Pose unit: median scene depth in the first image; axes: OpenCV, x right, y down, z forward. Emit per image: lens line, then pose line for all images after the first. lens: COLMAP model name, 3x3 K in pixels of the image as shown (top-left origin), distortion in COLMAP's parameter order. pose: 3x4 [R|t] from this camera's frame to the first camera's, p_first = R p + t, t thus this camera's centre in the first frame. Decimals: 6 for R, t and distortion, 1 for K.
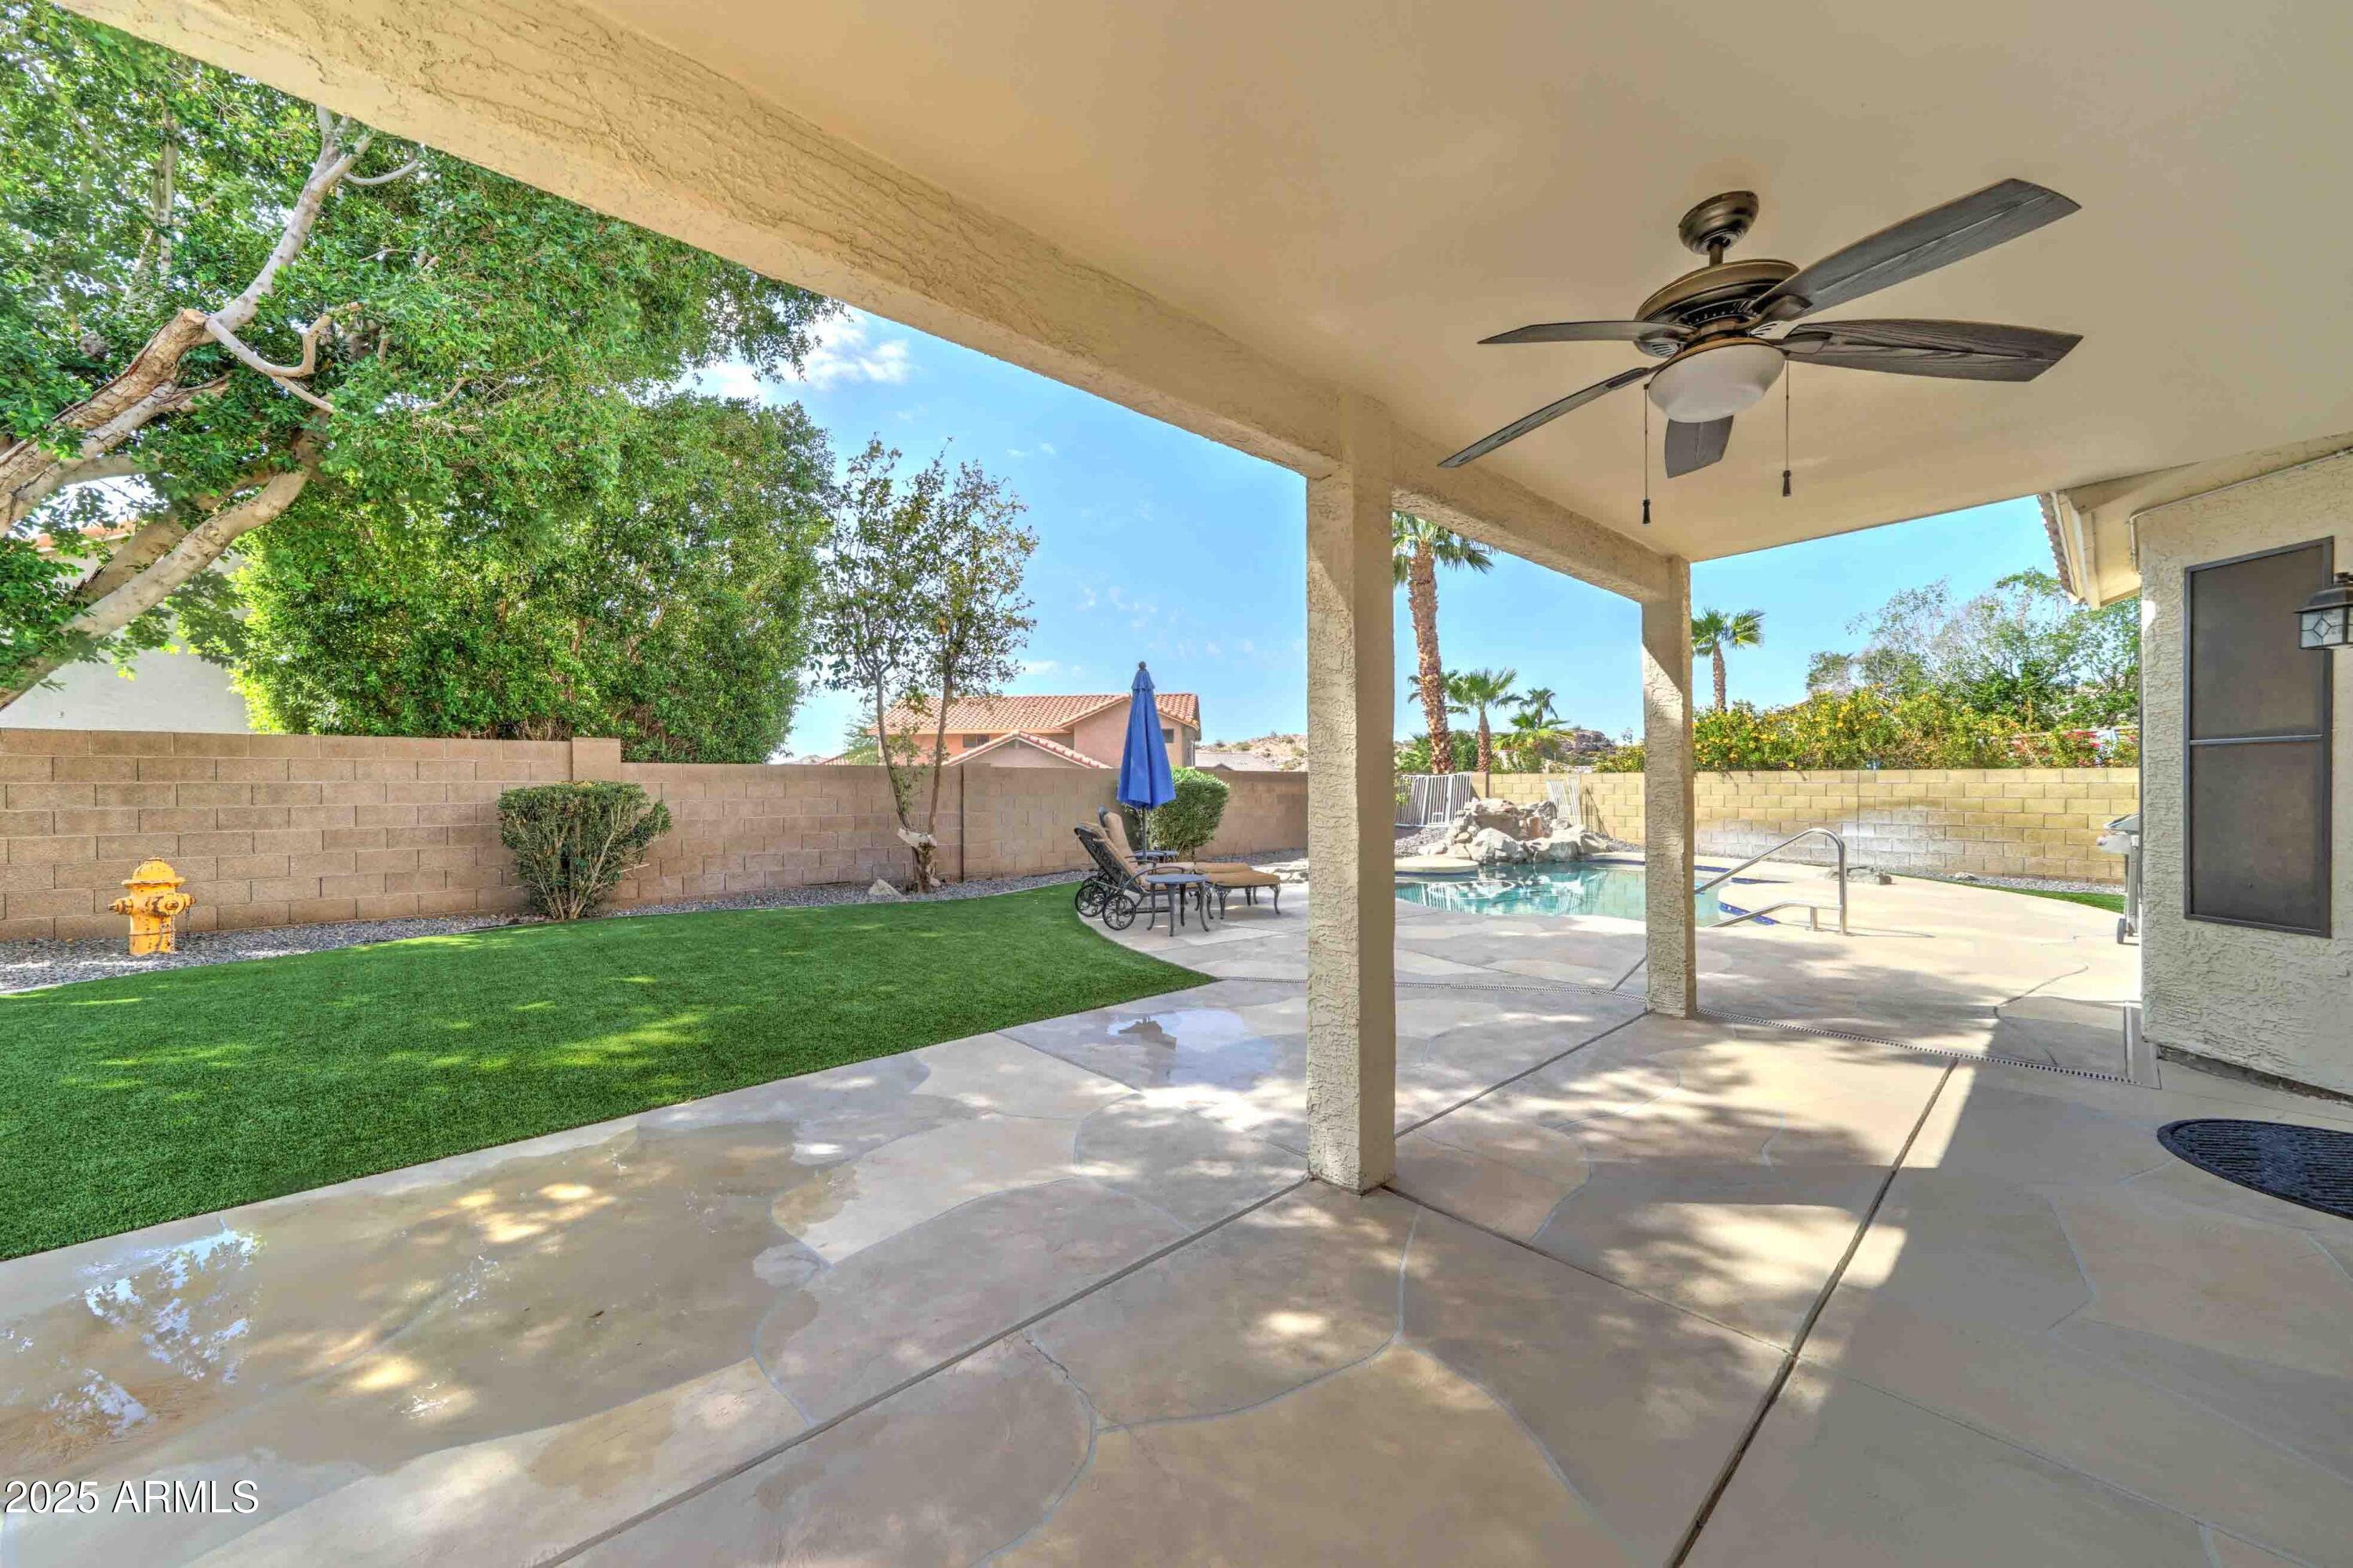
lens RADIAL K [[883.5, 0, 1142.0], [0, 883.5, 786.6], [0, 0, 1]] dist [-0.001196, 0.000130]
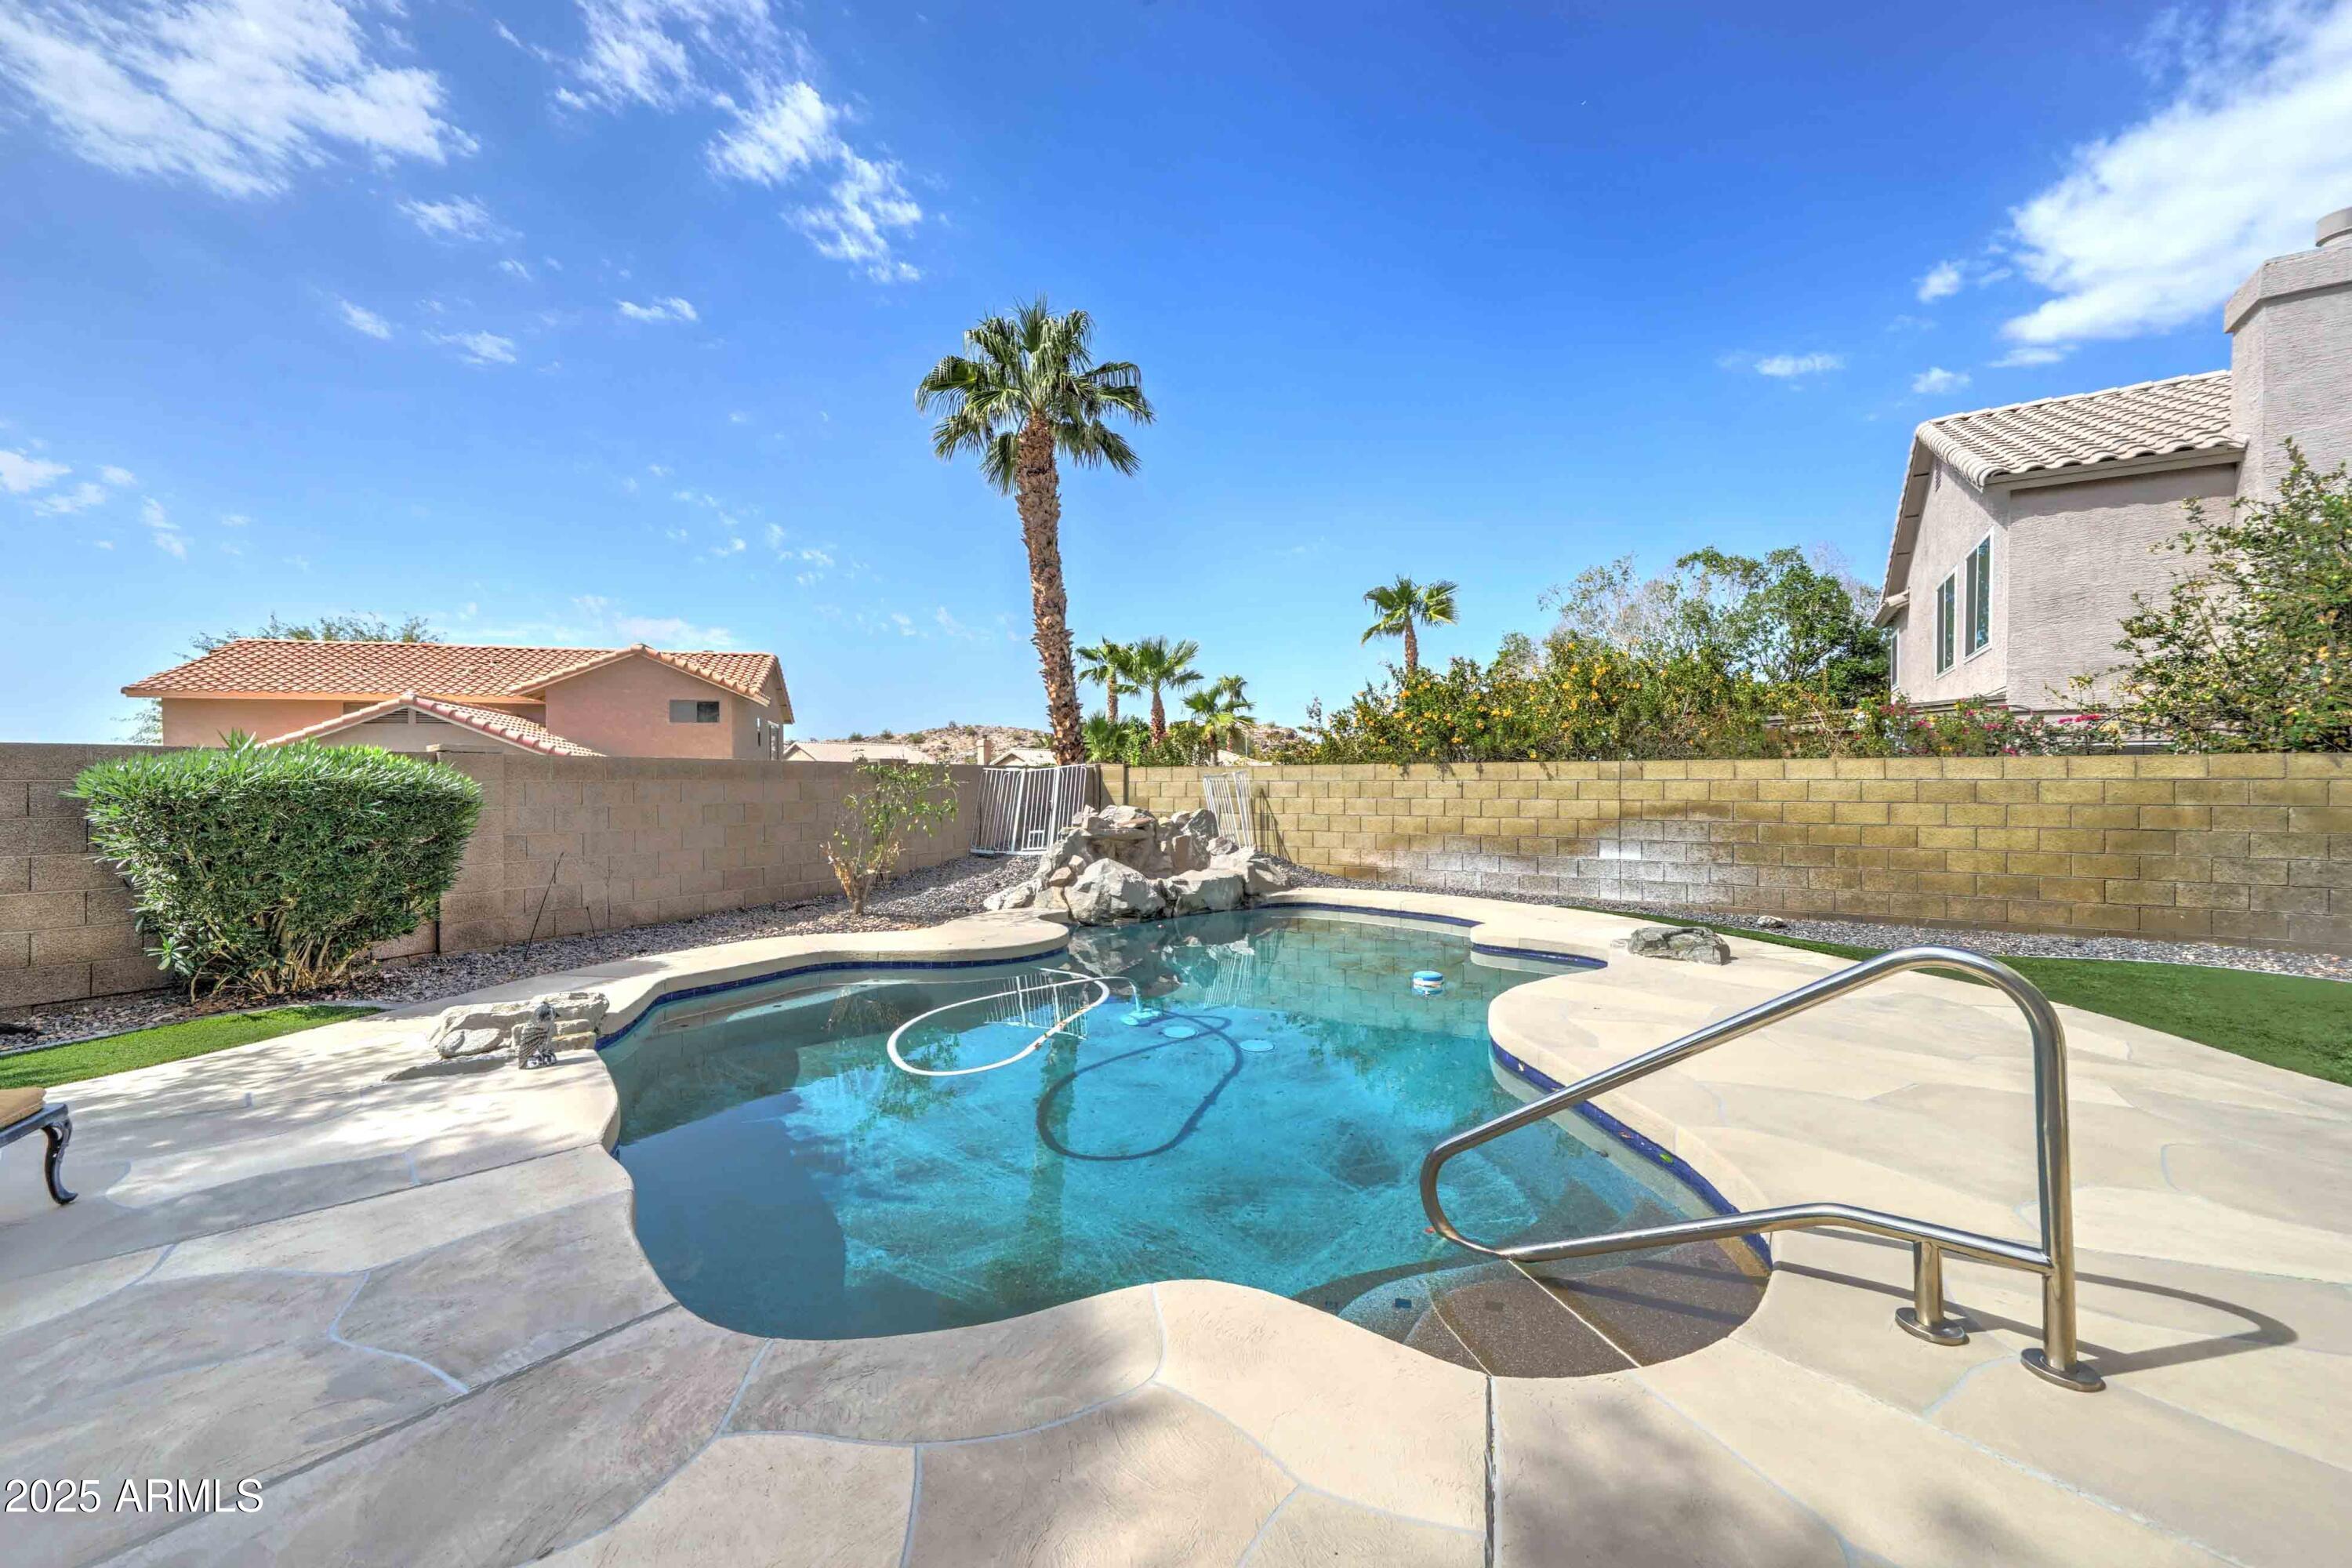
lens RADIAL K [[998.9, 0, 1176.5], [0, 998.9, 779.9], [0, 0, 1]] dist [0.000100, 0.000032]
pose [[0.935478, -0.000006, 0.353384, 0.202090], [0.002297, 0.999979, -0.006066, -0.000331], [-0.353377, 0.006486, 0.935459, 0.364103]]
